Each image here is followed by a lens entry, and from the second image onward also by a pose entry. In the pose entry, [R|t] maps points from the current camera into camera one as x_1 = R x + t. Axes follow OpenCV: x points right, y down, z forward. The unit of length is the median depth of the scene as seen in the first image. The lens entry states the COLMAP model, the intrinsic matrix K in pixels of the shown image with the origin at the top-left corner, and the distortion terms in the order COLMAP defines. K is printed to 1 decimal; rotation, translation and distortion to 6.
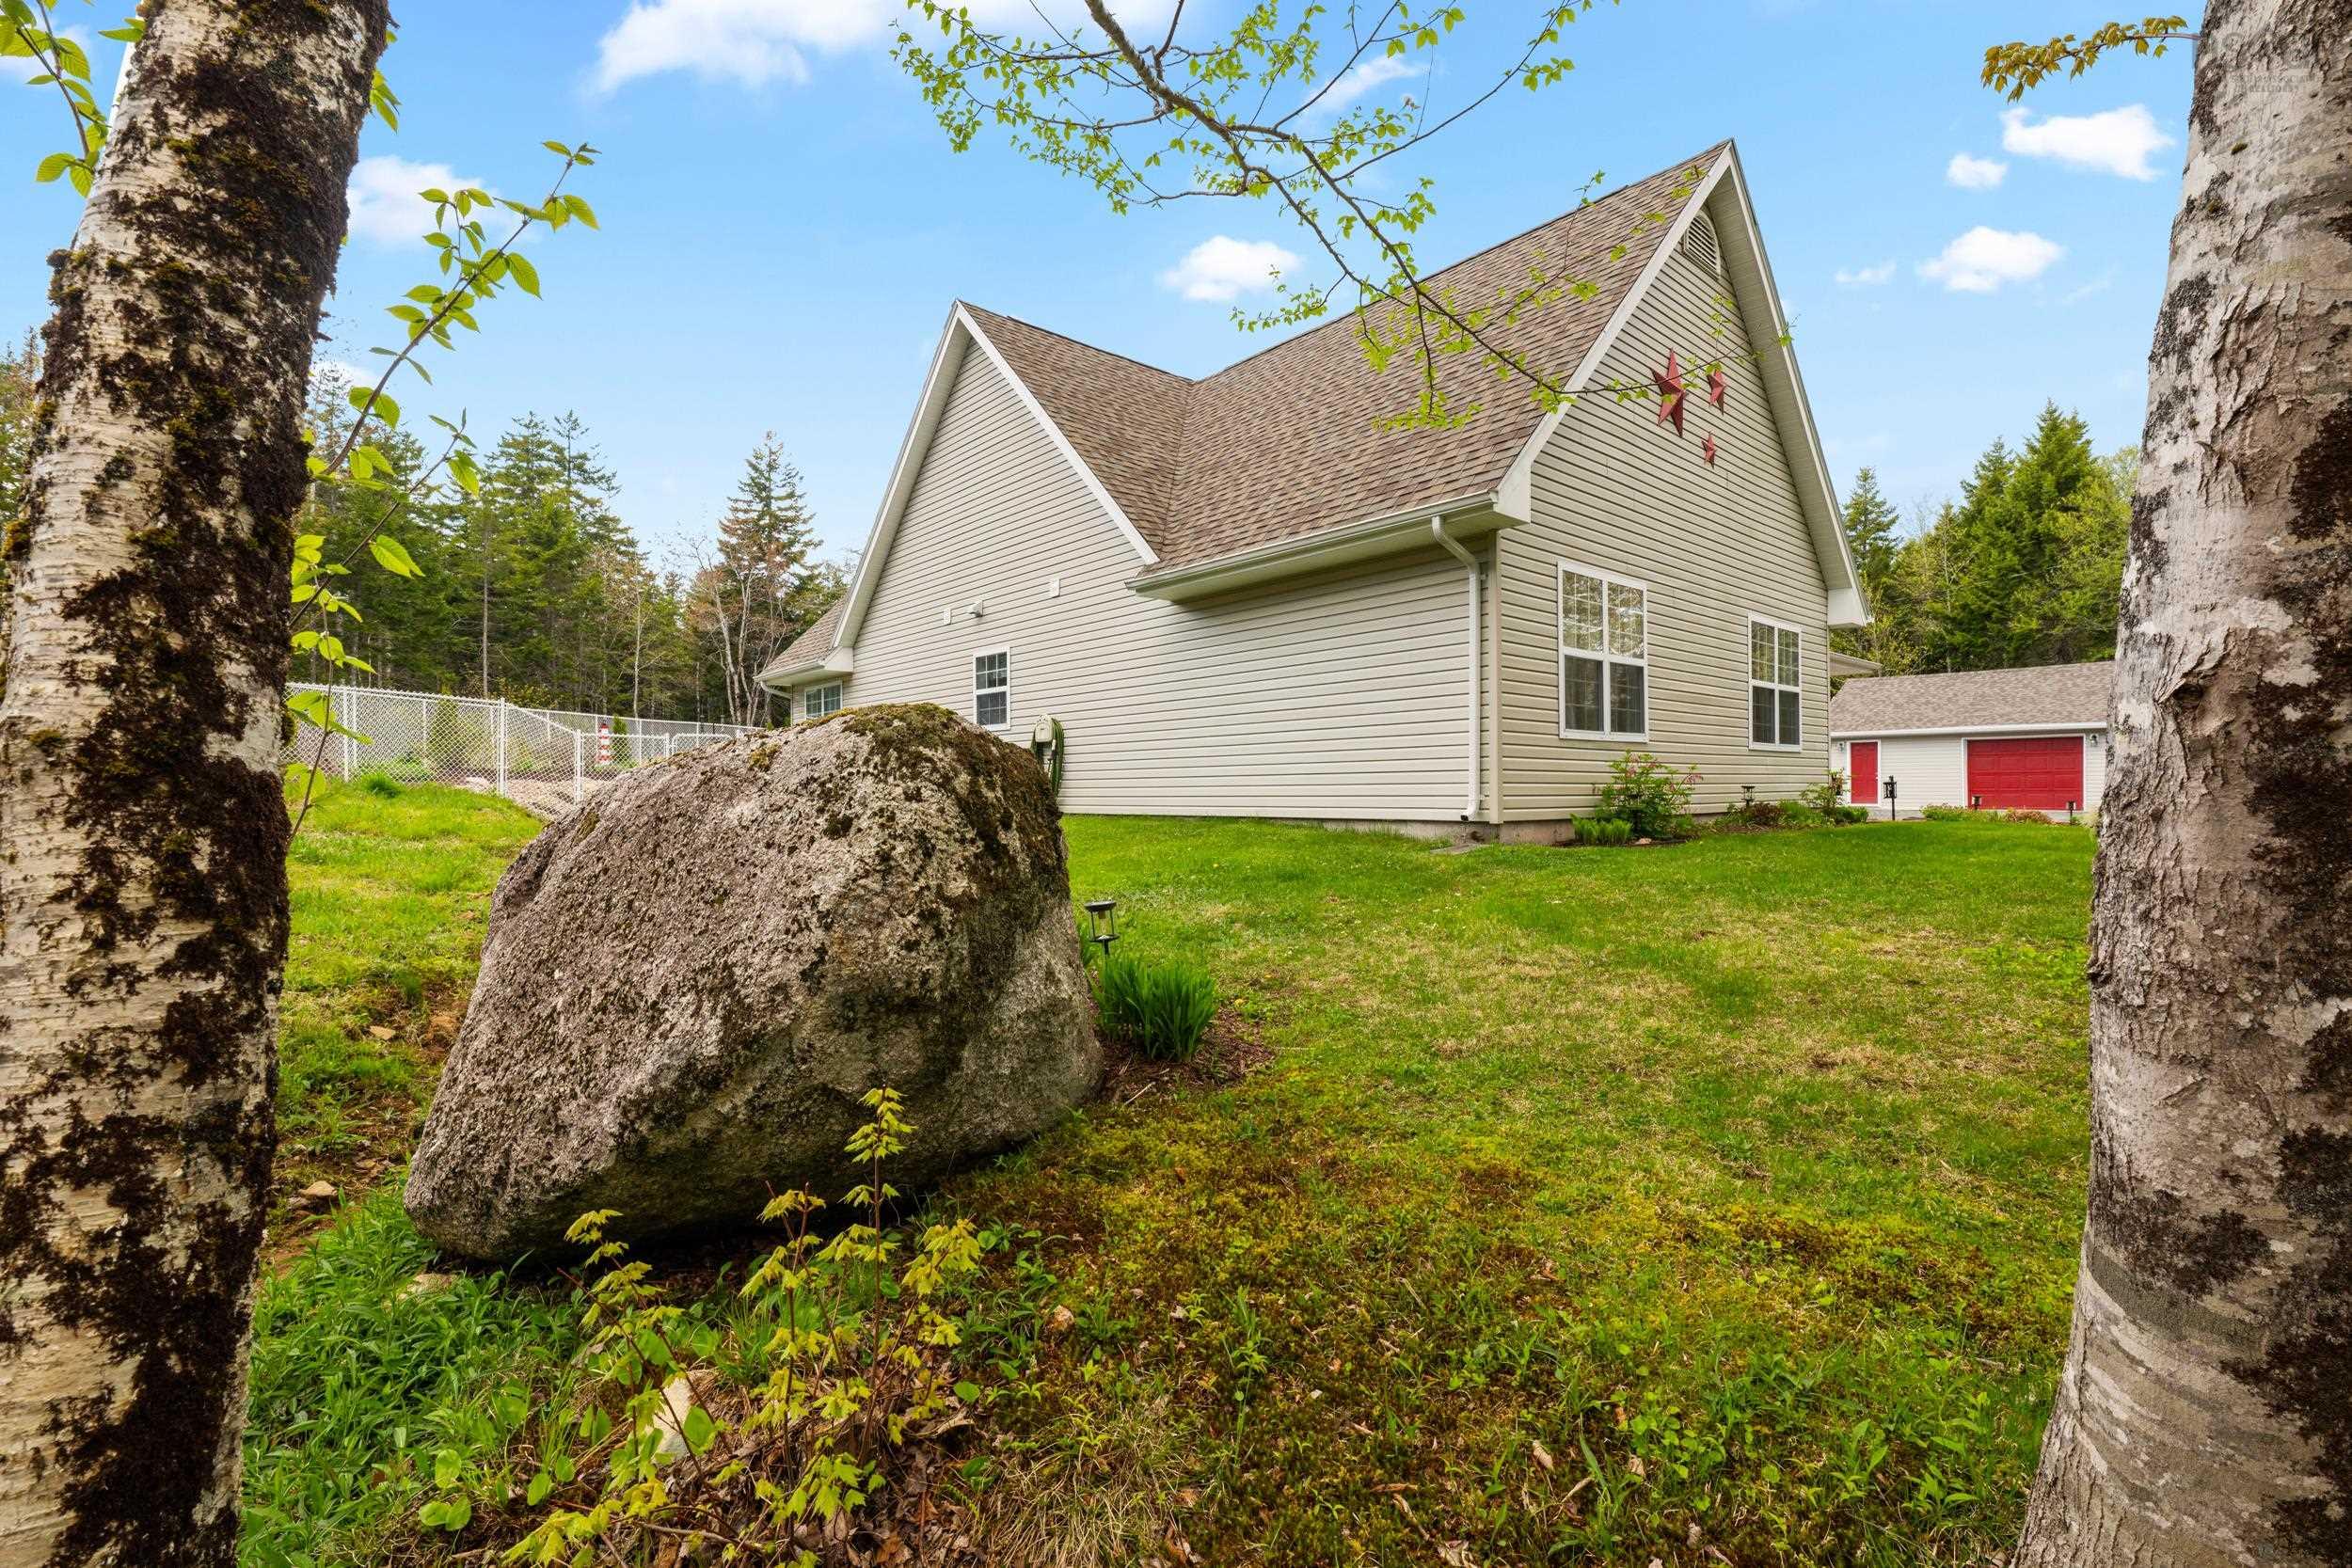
lens RADIAL K [[1045.5, 0, 1182.5], [0, 1045.5, 793.7], [0, 0, 1]] dist [0.004149, 0.000308]
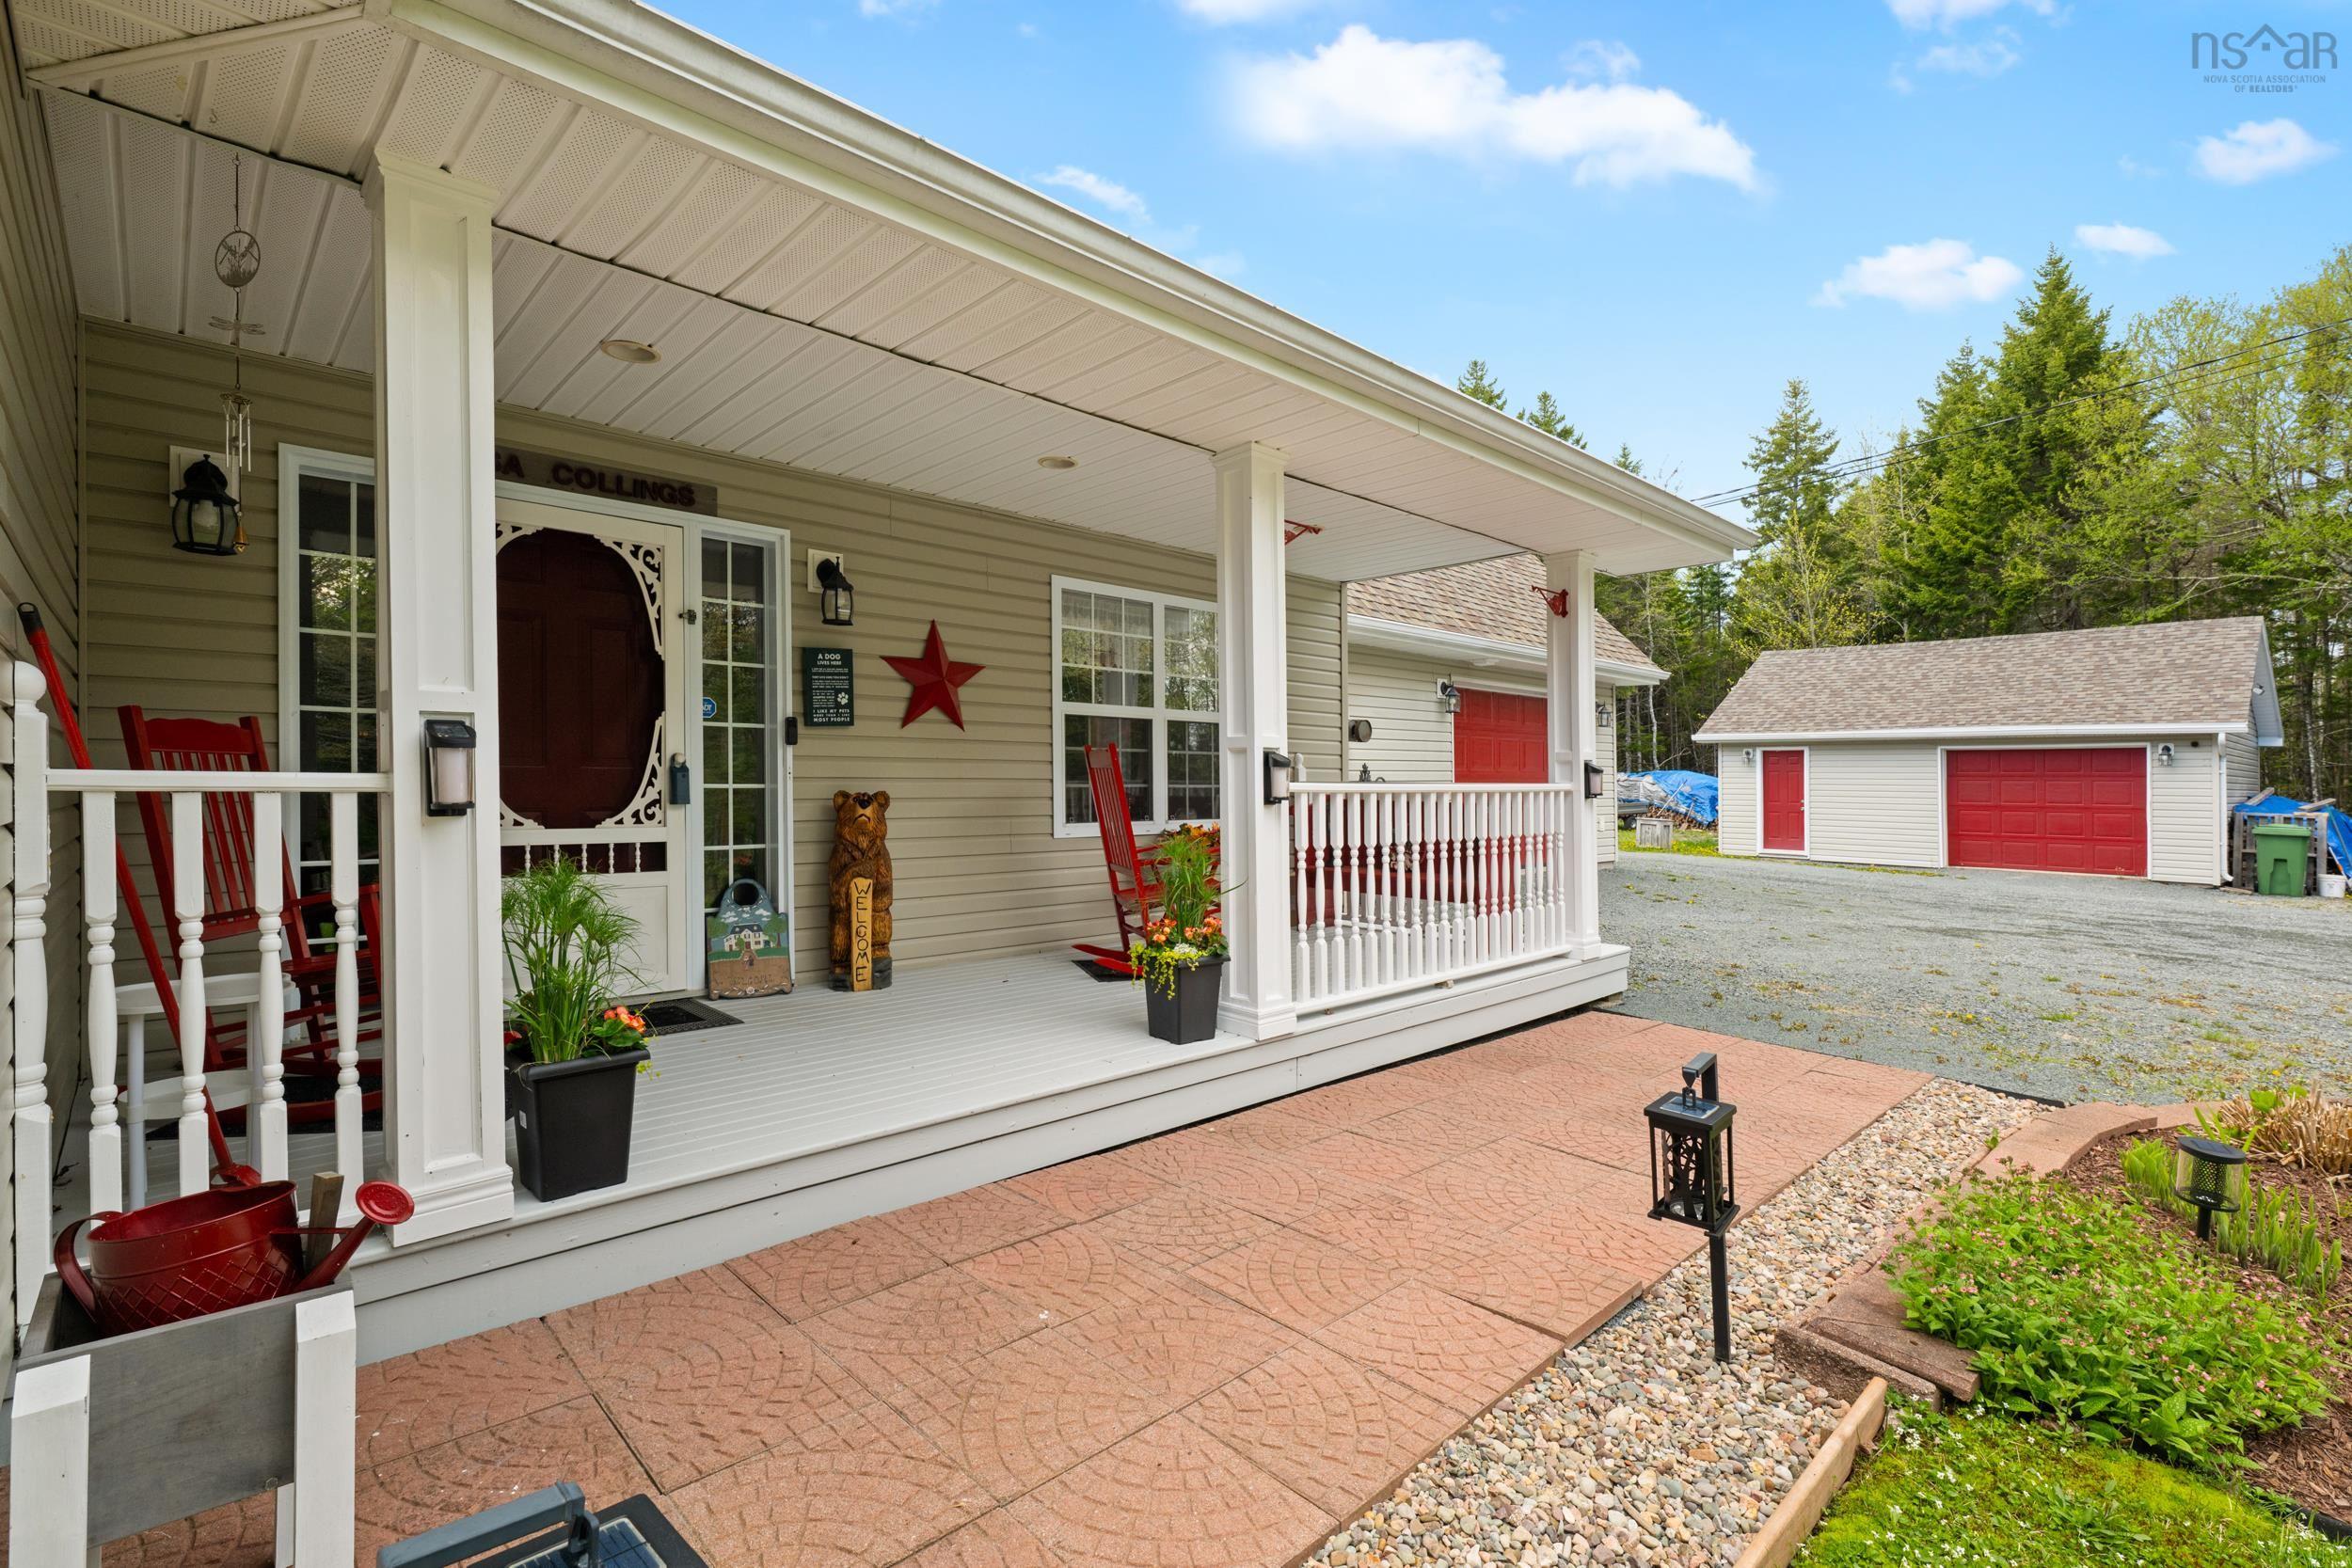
lens RADIAL K [[1073.9, 0, 1170.1], [0, 1073.9, 777.2], [0, 0, 1]] dist [-0.005757, -0.000461]
pose [[0.999175, 0.005792, 0.040192, 0.240133], [-0.005516, 0.999961, -0.006961, -0.025476], [-0.040230, 0.006734, 0.999168, 0.348402]]
